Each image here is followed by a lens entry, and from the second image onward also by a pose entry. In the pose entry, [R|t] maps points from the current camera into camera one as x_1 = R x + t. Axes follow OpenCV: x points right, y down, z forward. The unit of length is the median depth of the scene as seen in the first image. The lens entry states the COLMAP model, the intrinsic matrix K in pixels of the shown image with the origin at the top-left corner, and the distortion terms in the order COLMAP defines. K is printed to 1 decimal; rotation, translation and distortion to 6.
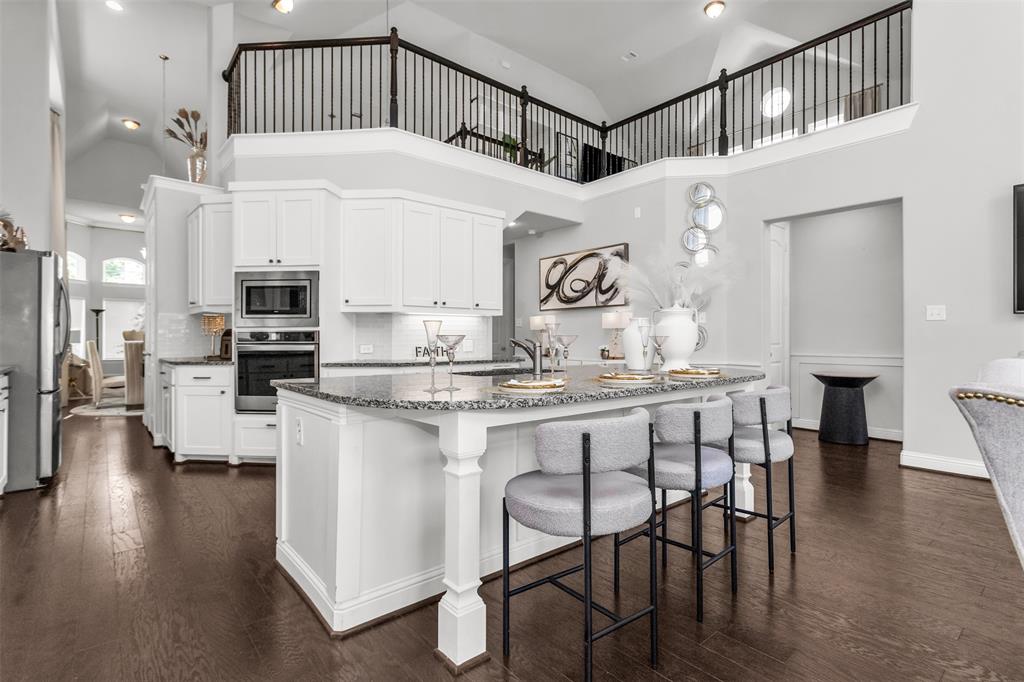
lens RADIAL K [[494.6, 0, 509.8], [0, 494.6, 335.1], [0, 0, 1]] dist [0.001969, 0.001427]
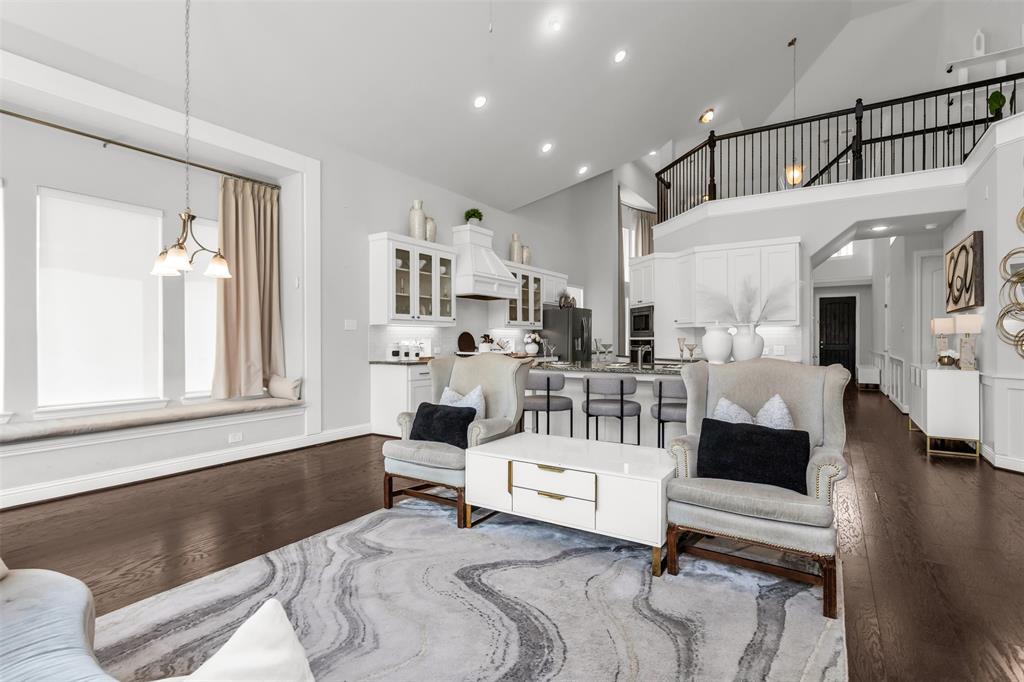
lens RADIAL K [[494.6, 0, 514.6], [0, 494.6, 336.5], [0, 0, 1]] dist [0.001969, 0.001427]
pose [[0.302185, -0.007327, -0.953221, 0.845317], [0.006155, 0.999965, -0.005735, -0.008699], [0.953229, -0.004134, 0.302220, 0.003126]]
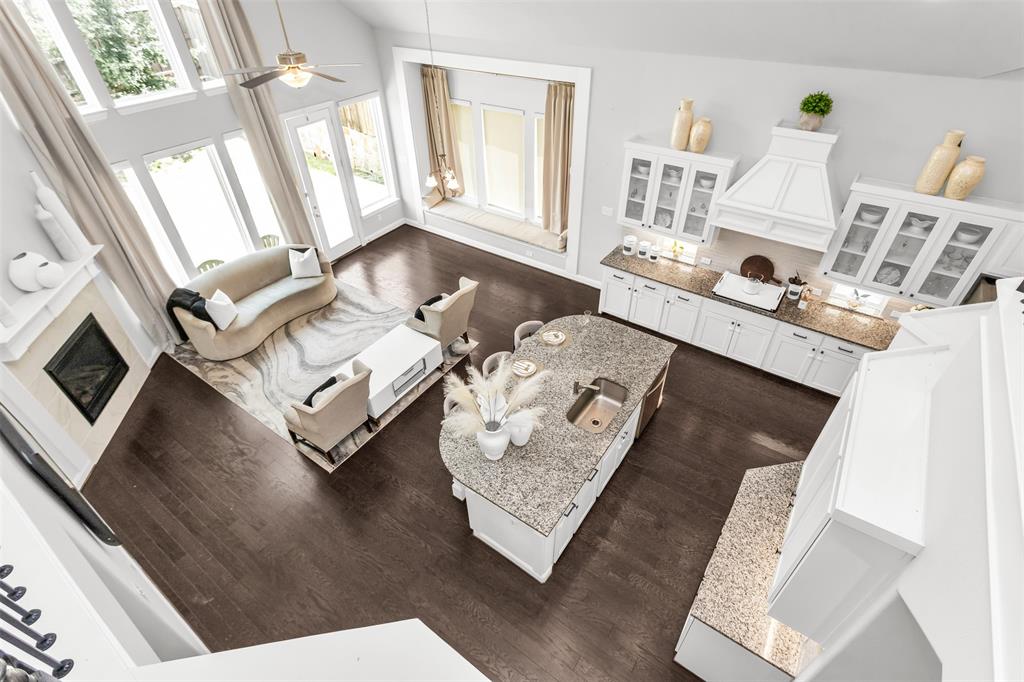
lens RADIAL K [[494.6, 0, 511.3], [0, 494.6, 338.4], [0, 0, 1]] dist [0.001969, 0.001427]
pose [[-0.964500, 0.184621, -0.188827, 0.289275], [0.024383, 0.774229, 0.632436, -0.600569], [0.262956, 0.605380, -0.751245, 1.084660]]
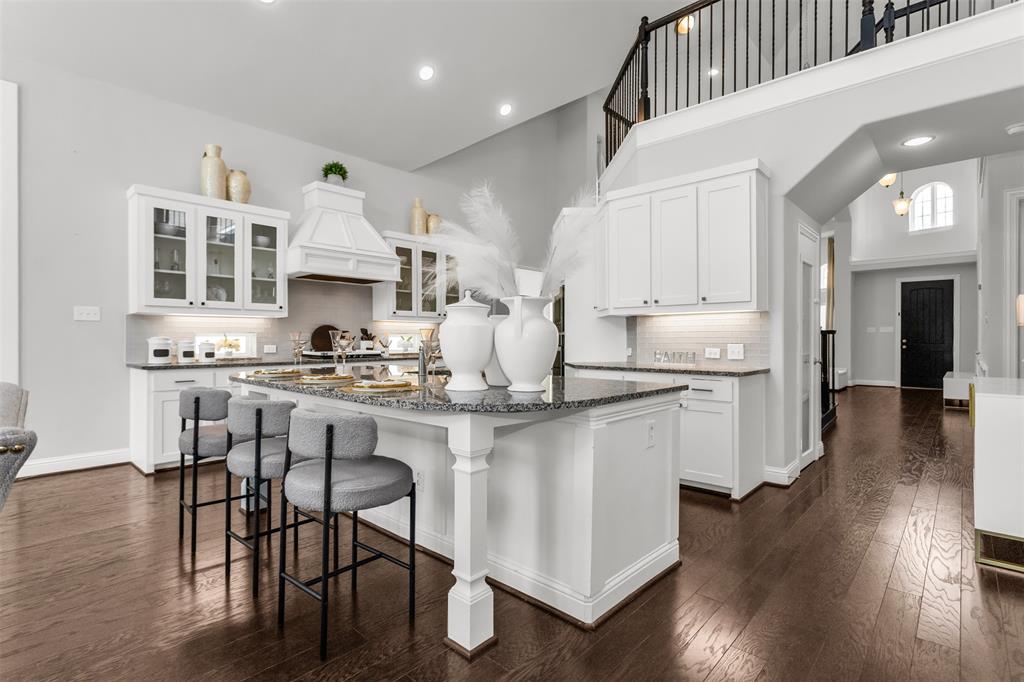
lens RADIAL K [[494.6, 0, 510.8], [0, 494.6, 336.6], [0, 0, 1]] dist [0.001969, 0.001427]
pose [[0.135233, -0.003522, -0.990808, 0.589215], [0.004351, 0.999986, -0.002961, -0.000792], [0.990804, -0.003911, 0.135247, 0.530801]]
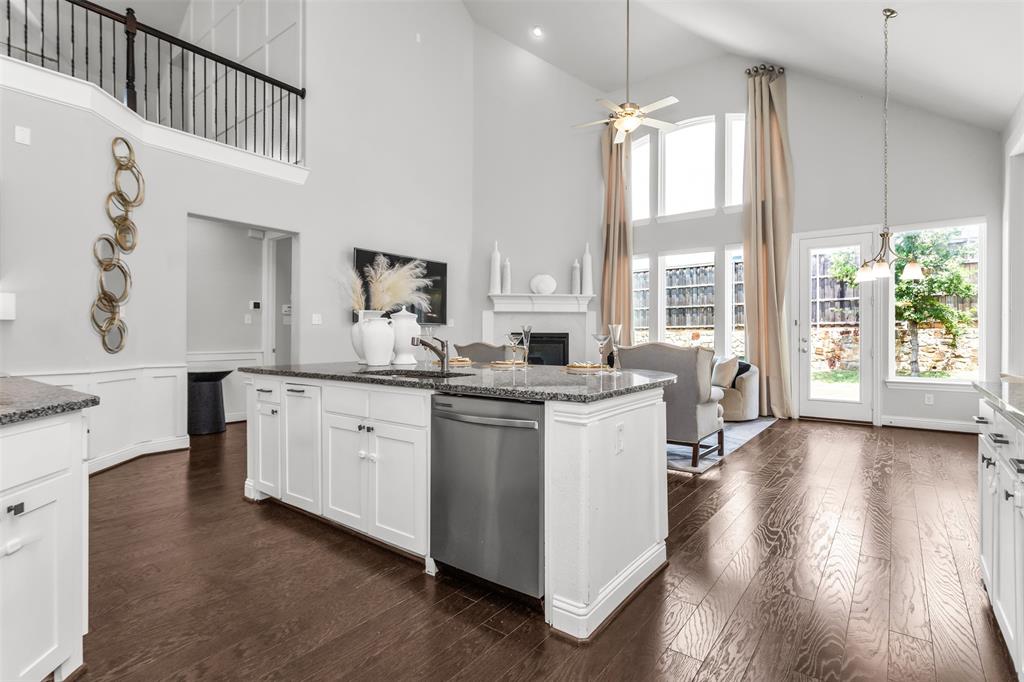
lens RADIAL K [[494.6, 0, 504.1], [0, 494.6, 338.8], [0, 0, 1]] dist [0.001969, 0.001427]
pose [[-0.204492, -0.003080, 0.978863, -0.502697], [-0.004900, 0.999986, 0.002123, 0.004902], [-0.978856, -0.004363, -0.204505, 0.559141]]
